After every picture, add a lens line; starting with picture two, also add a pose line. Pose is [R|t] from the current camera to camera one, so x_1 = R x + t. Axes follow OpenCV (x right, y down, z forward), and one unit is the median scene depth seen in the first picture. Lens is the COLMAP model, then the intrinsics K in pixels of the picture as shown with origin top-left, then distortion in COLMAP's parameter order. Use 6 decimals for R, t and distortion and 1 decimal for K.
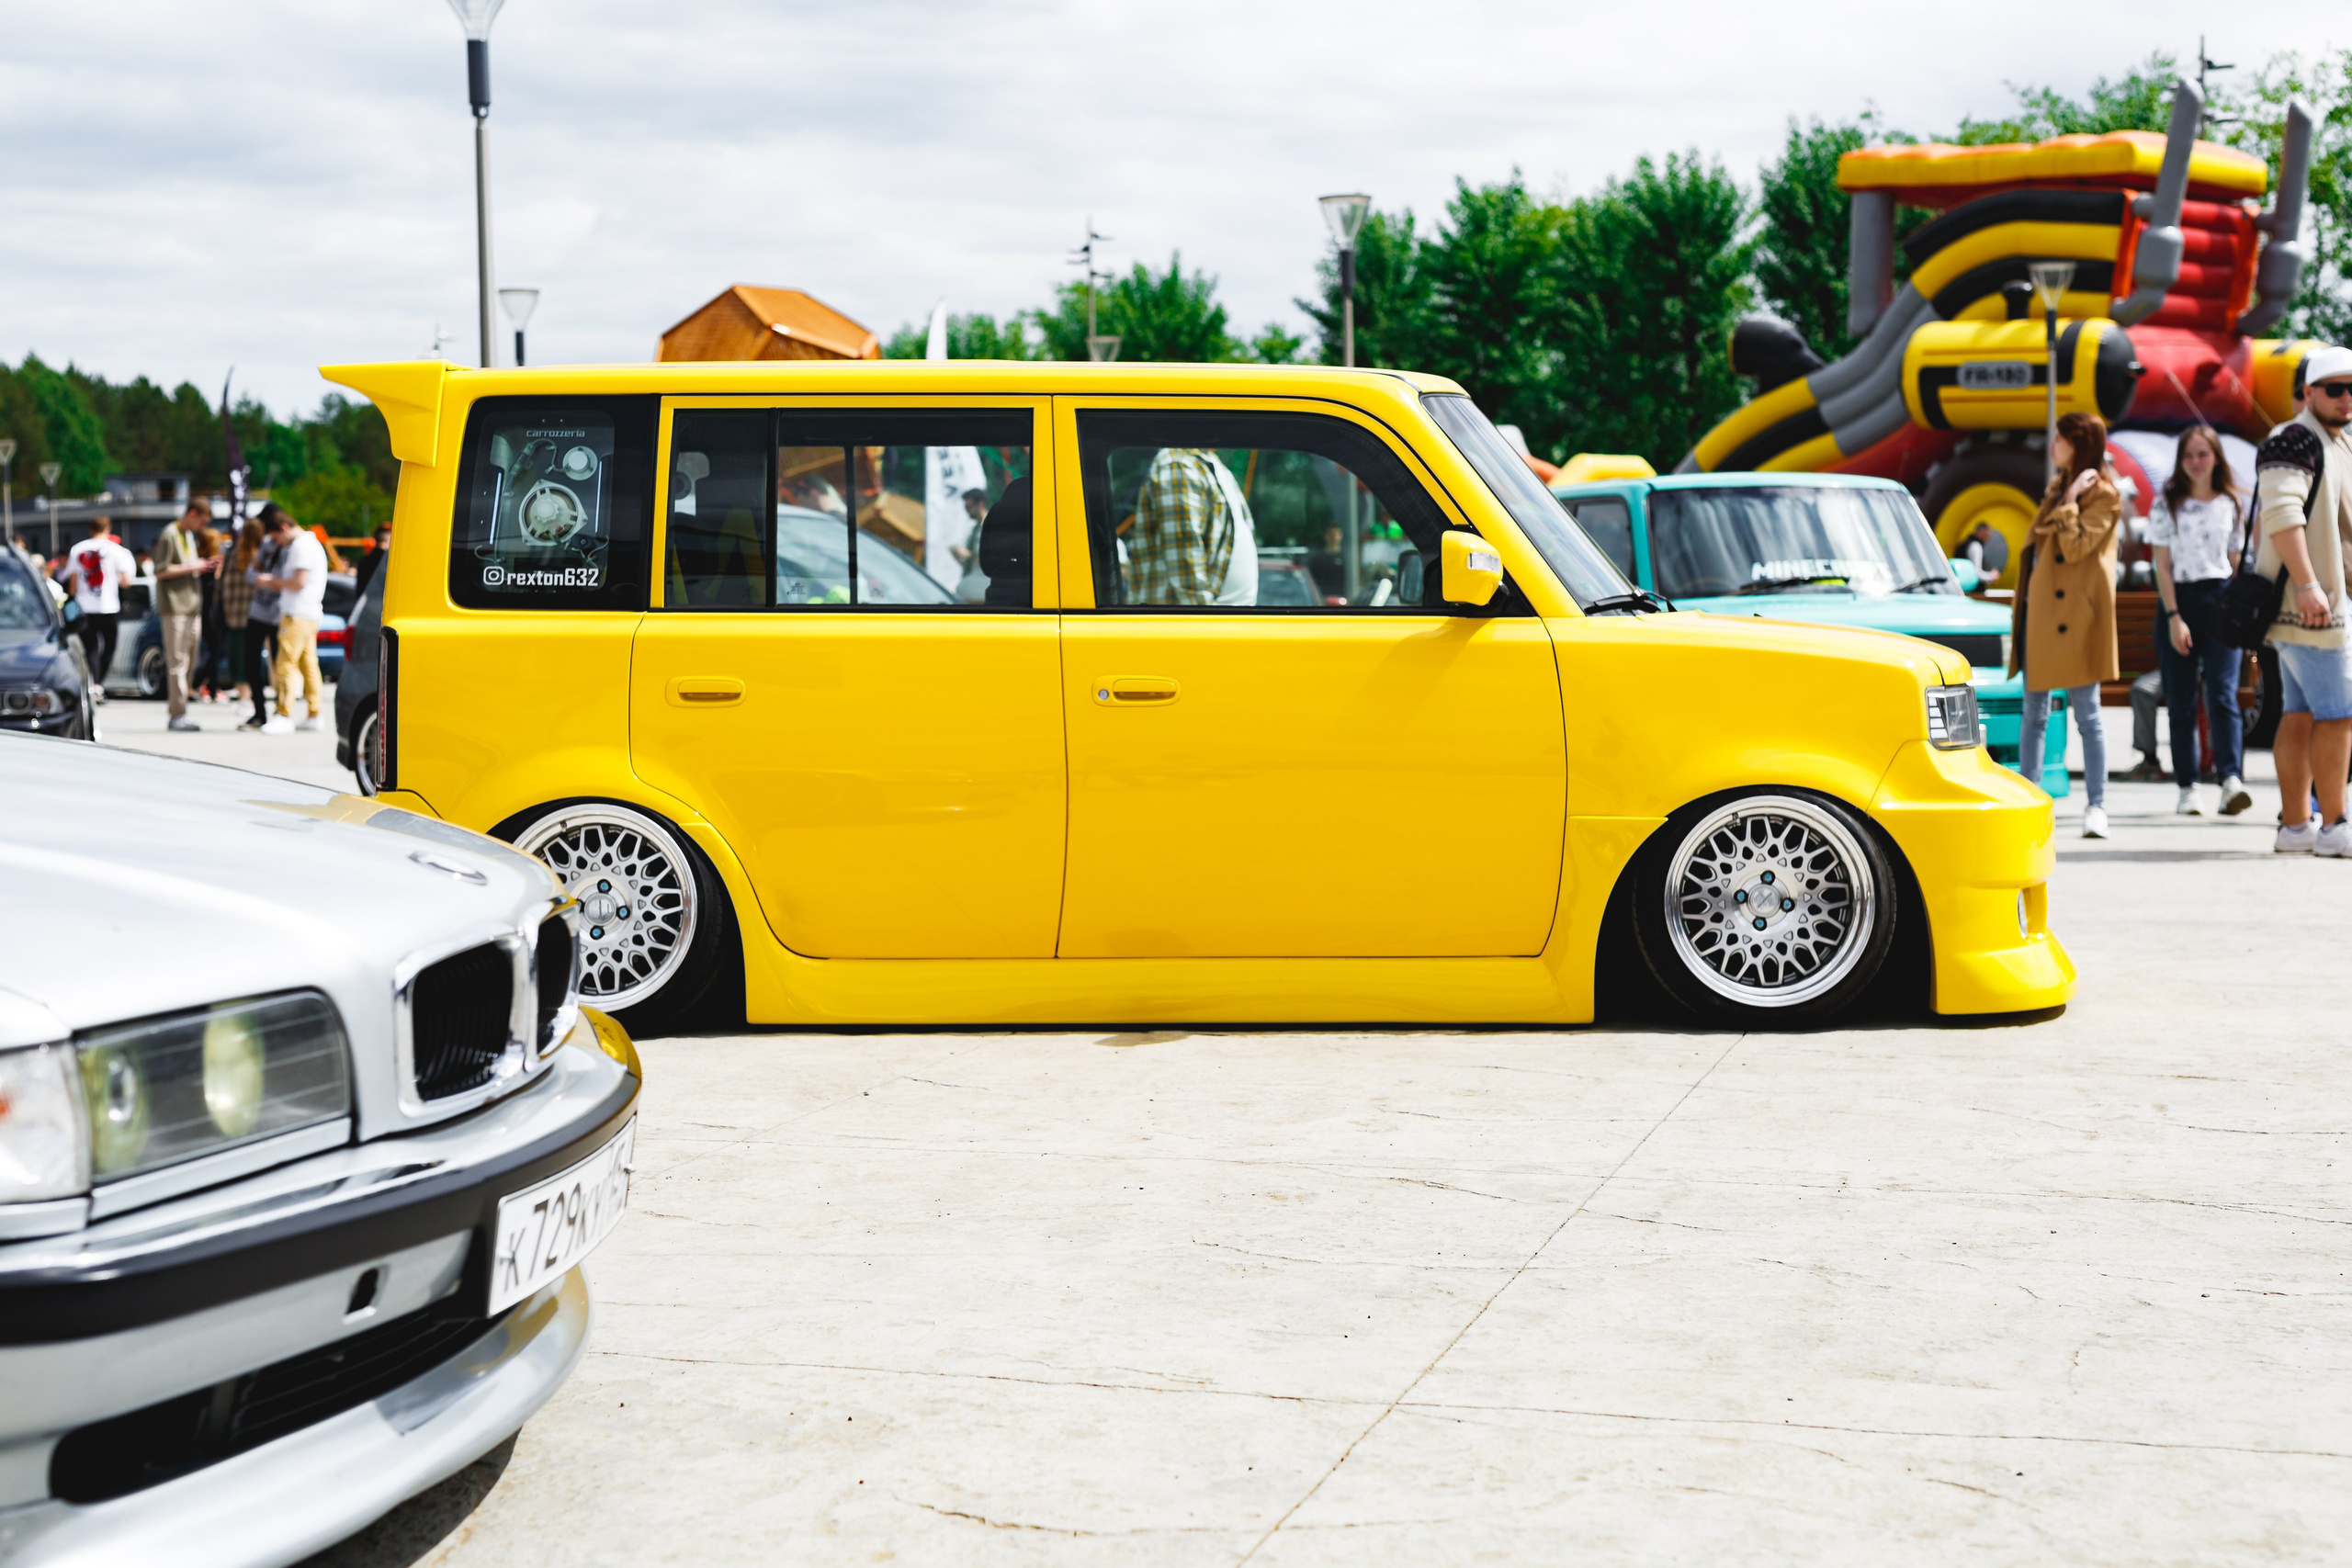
lens RADIAL K [[4722.2, 0, 1176.0], [0, 4722.2, 784.0], [0, 0, 1]] dist [0.014284, -0.004080]
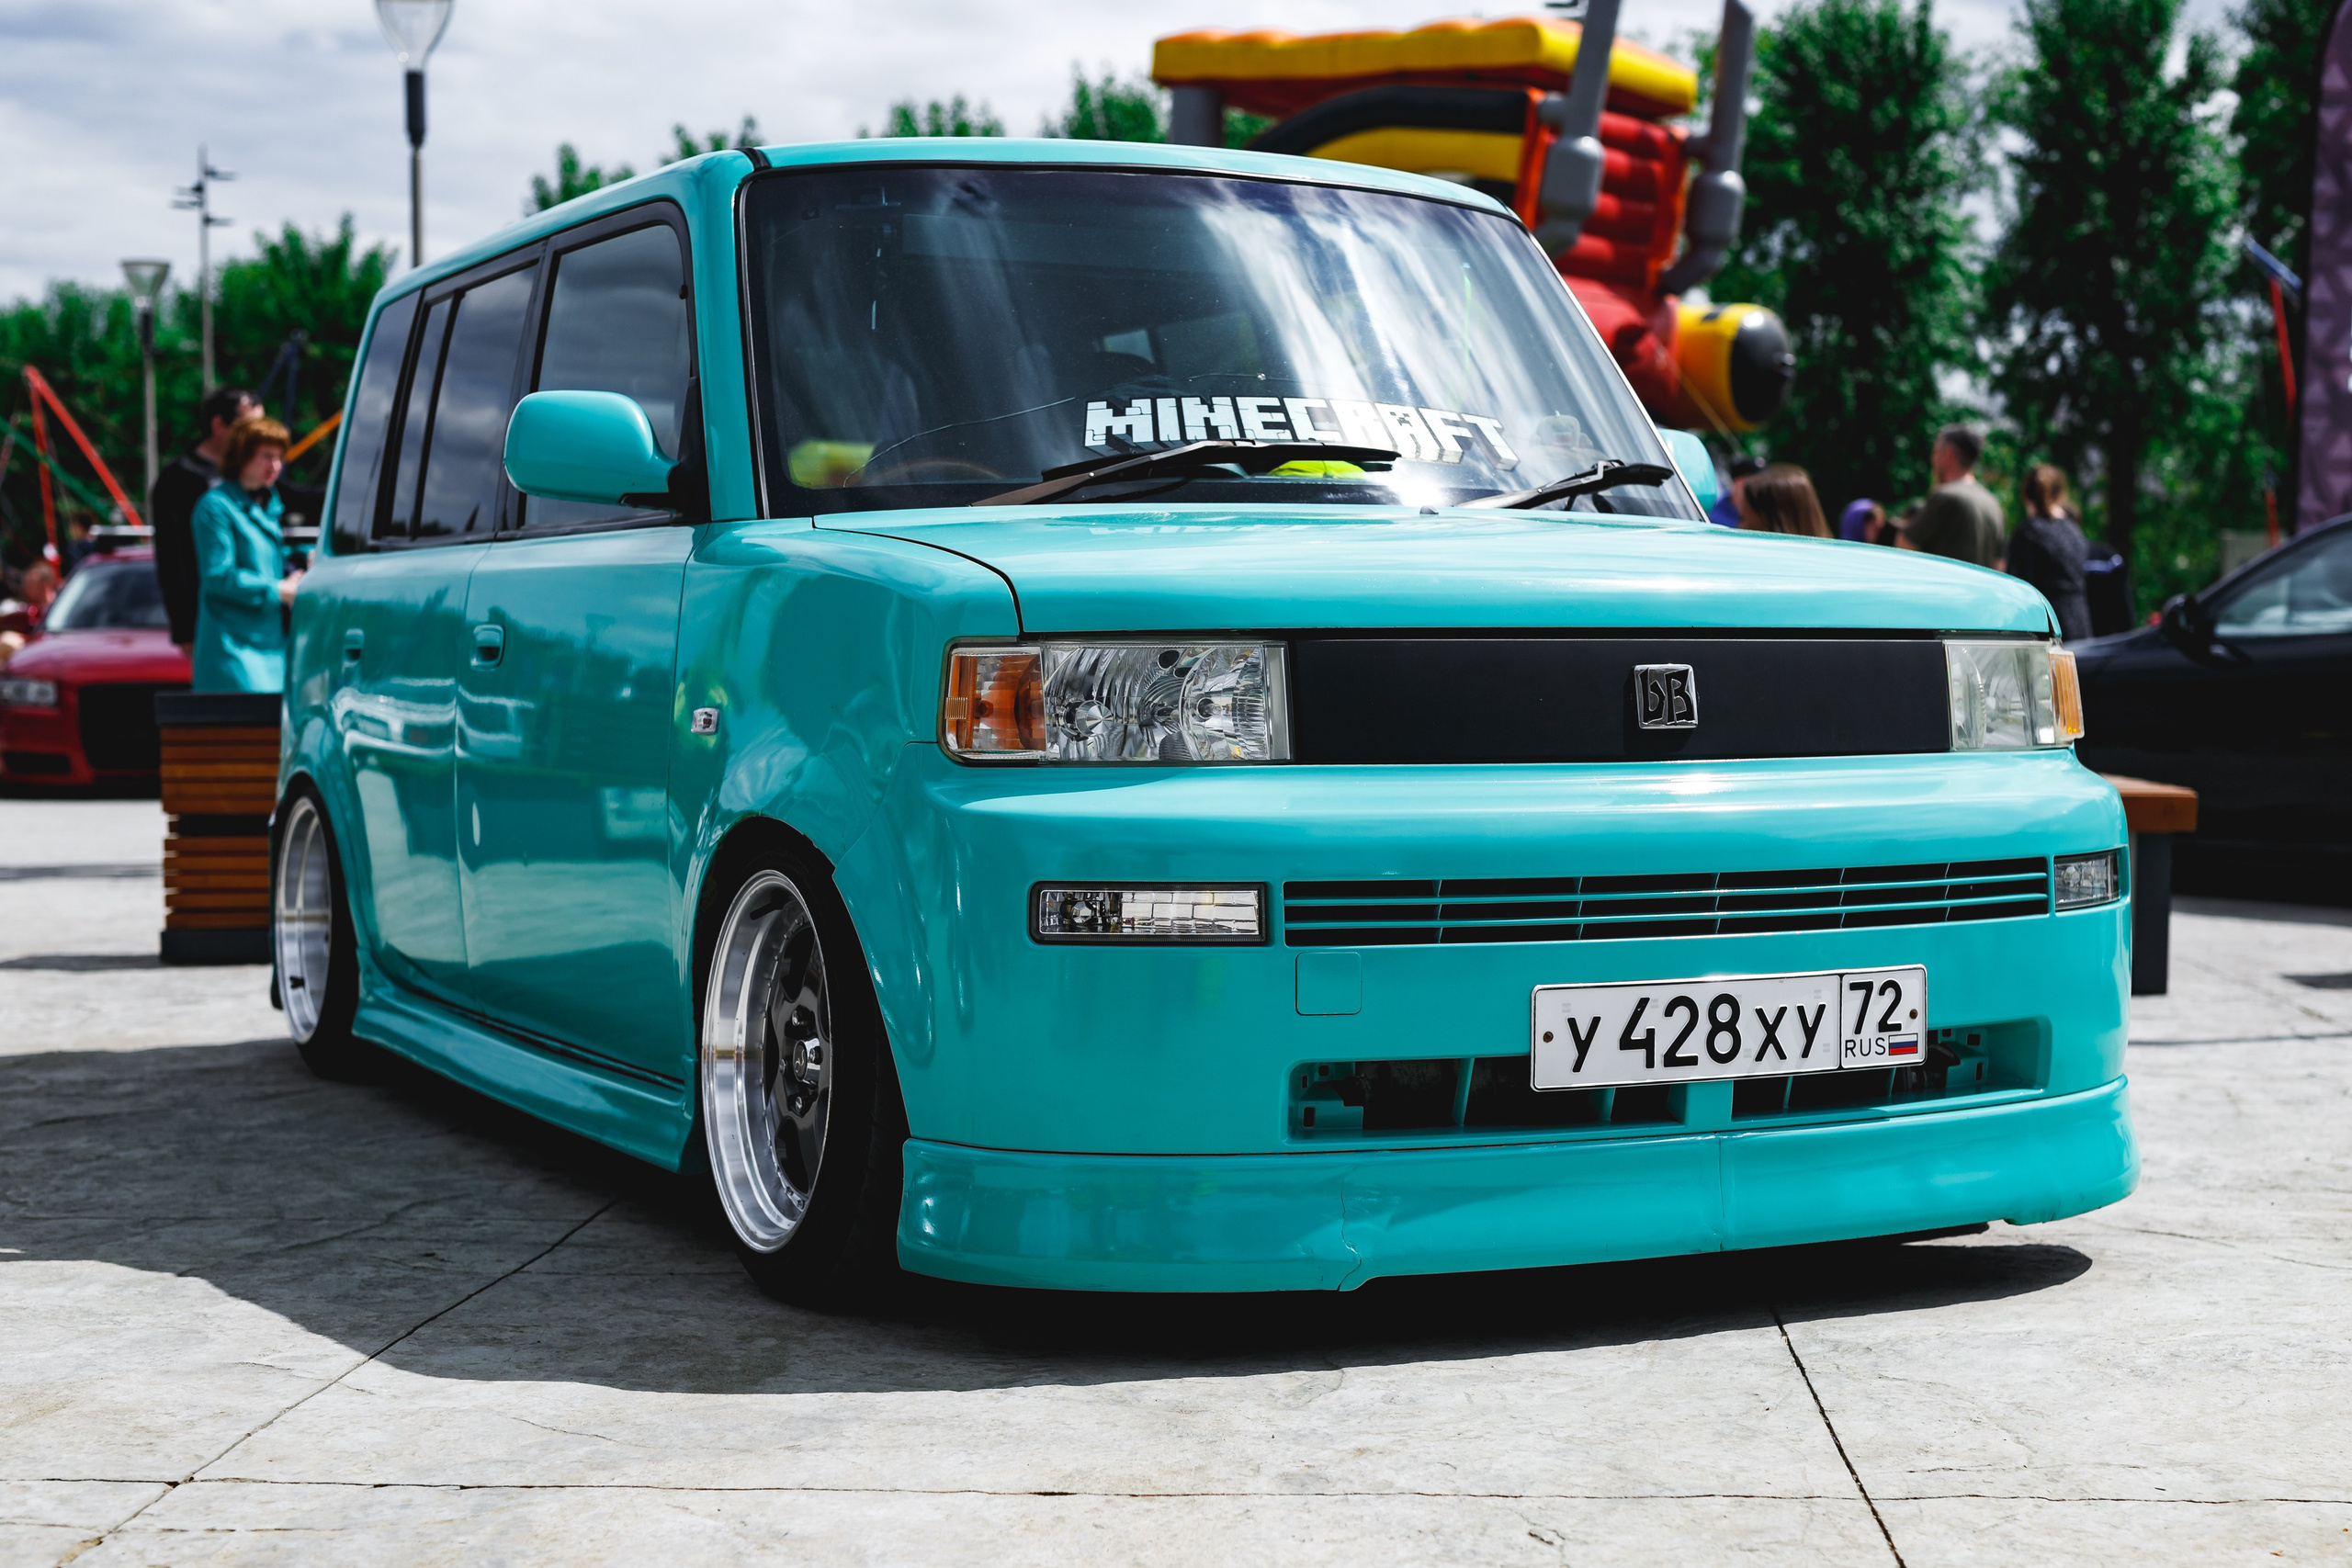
lens RADIAL K [[4722.2, 0, 1176.0], [0, 4722.2, 784.0], [0, 0, 1]] dist [0.014284, -0.004080]
pose [[0.988150, 0.005698, 0.153387, 0.030088], [-0.004068, 0.999932, -0.010938, -0.006782], [-0.153439, 0.010184, 0.988106, 0.257635]]
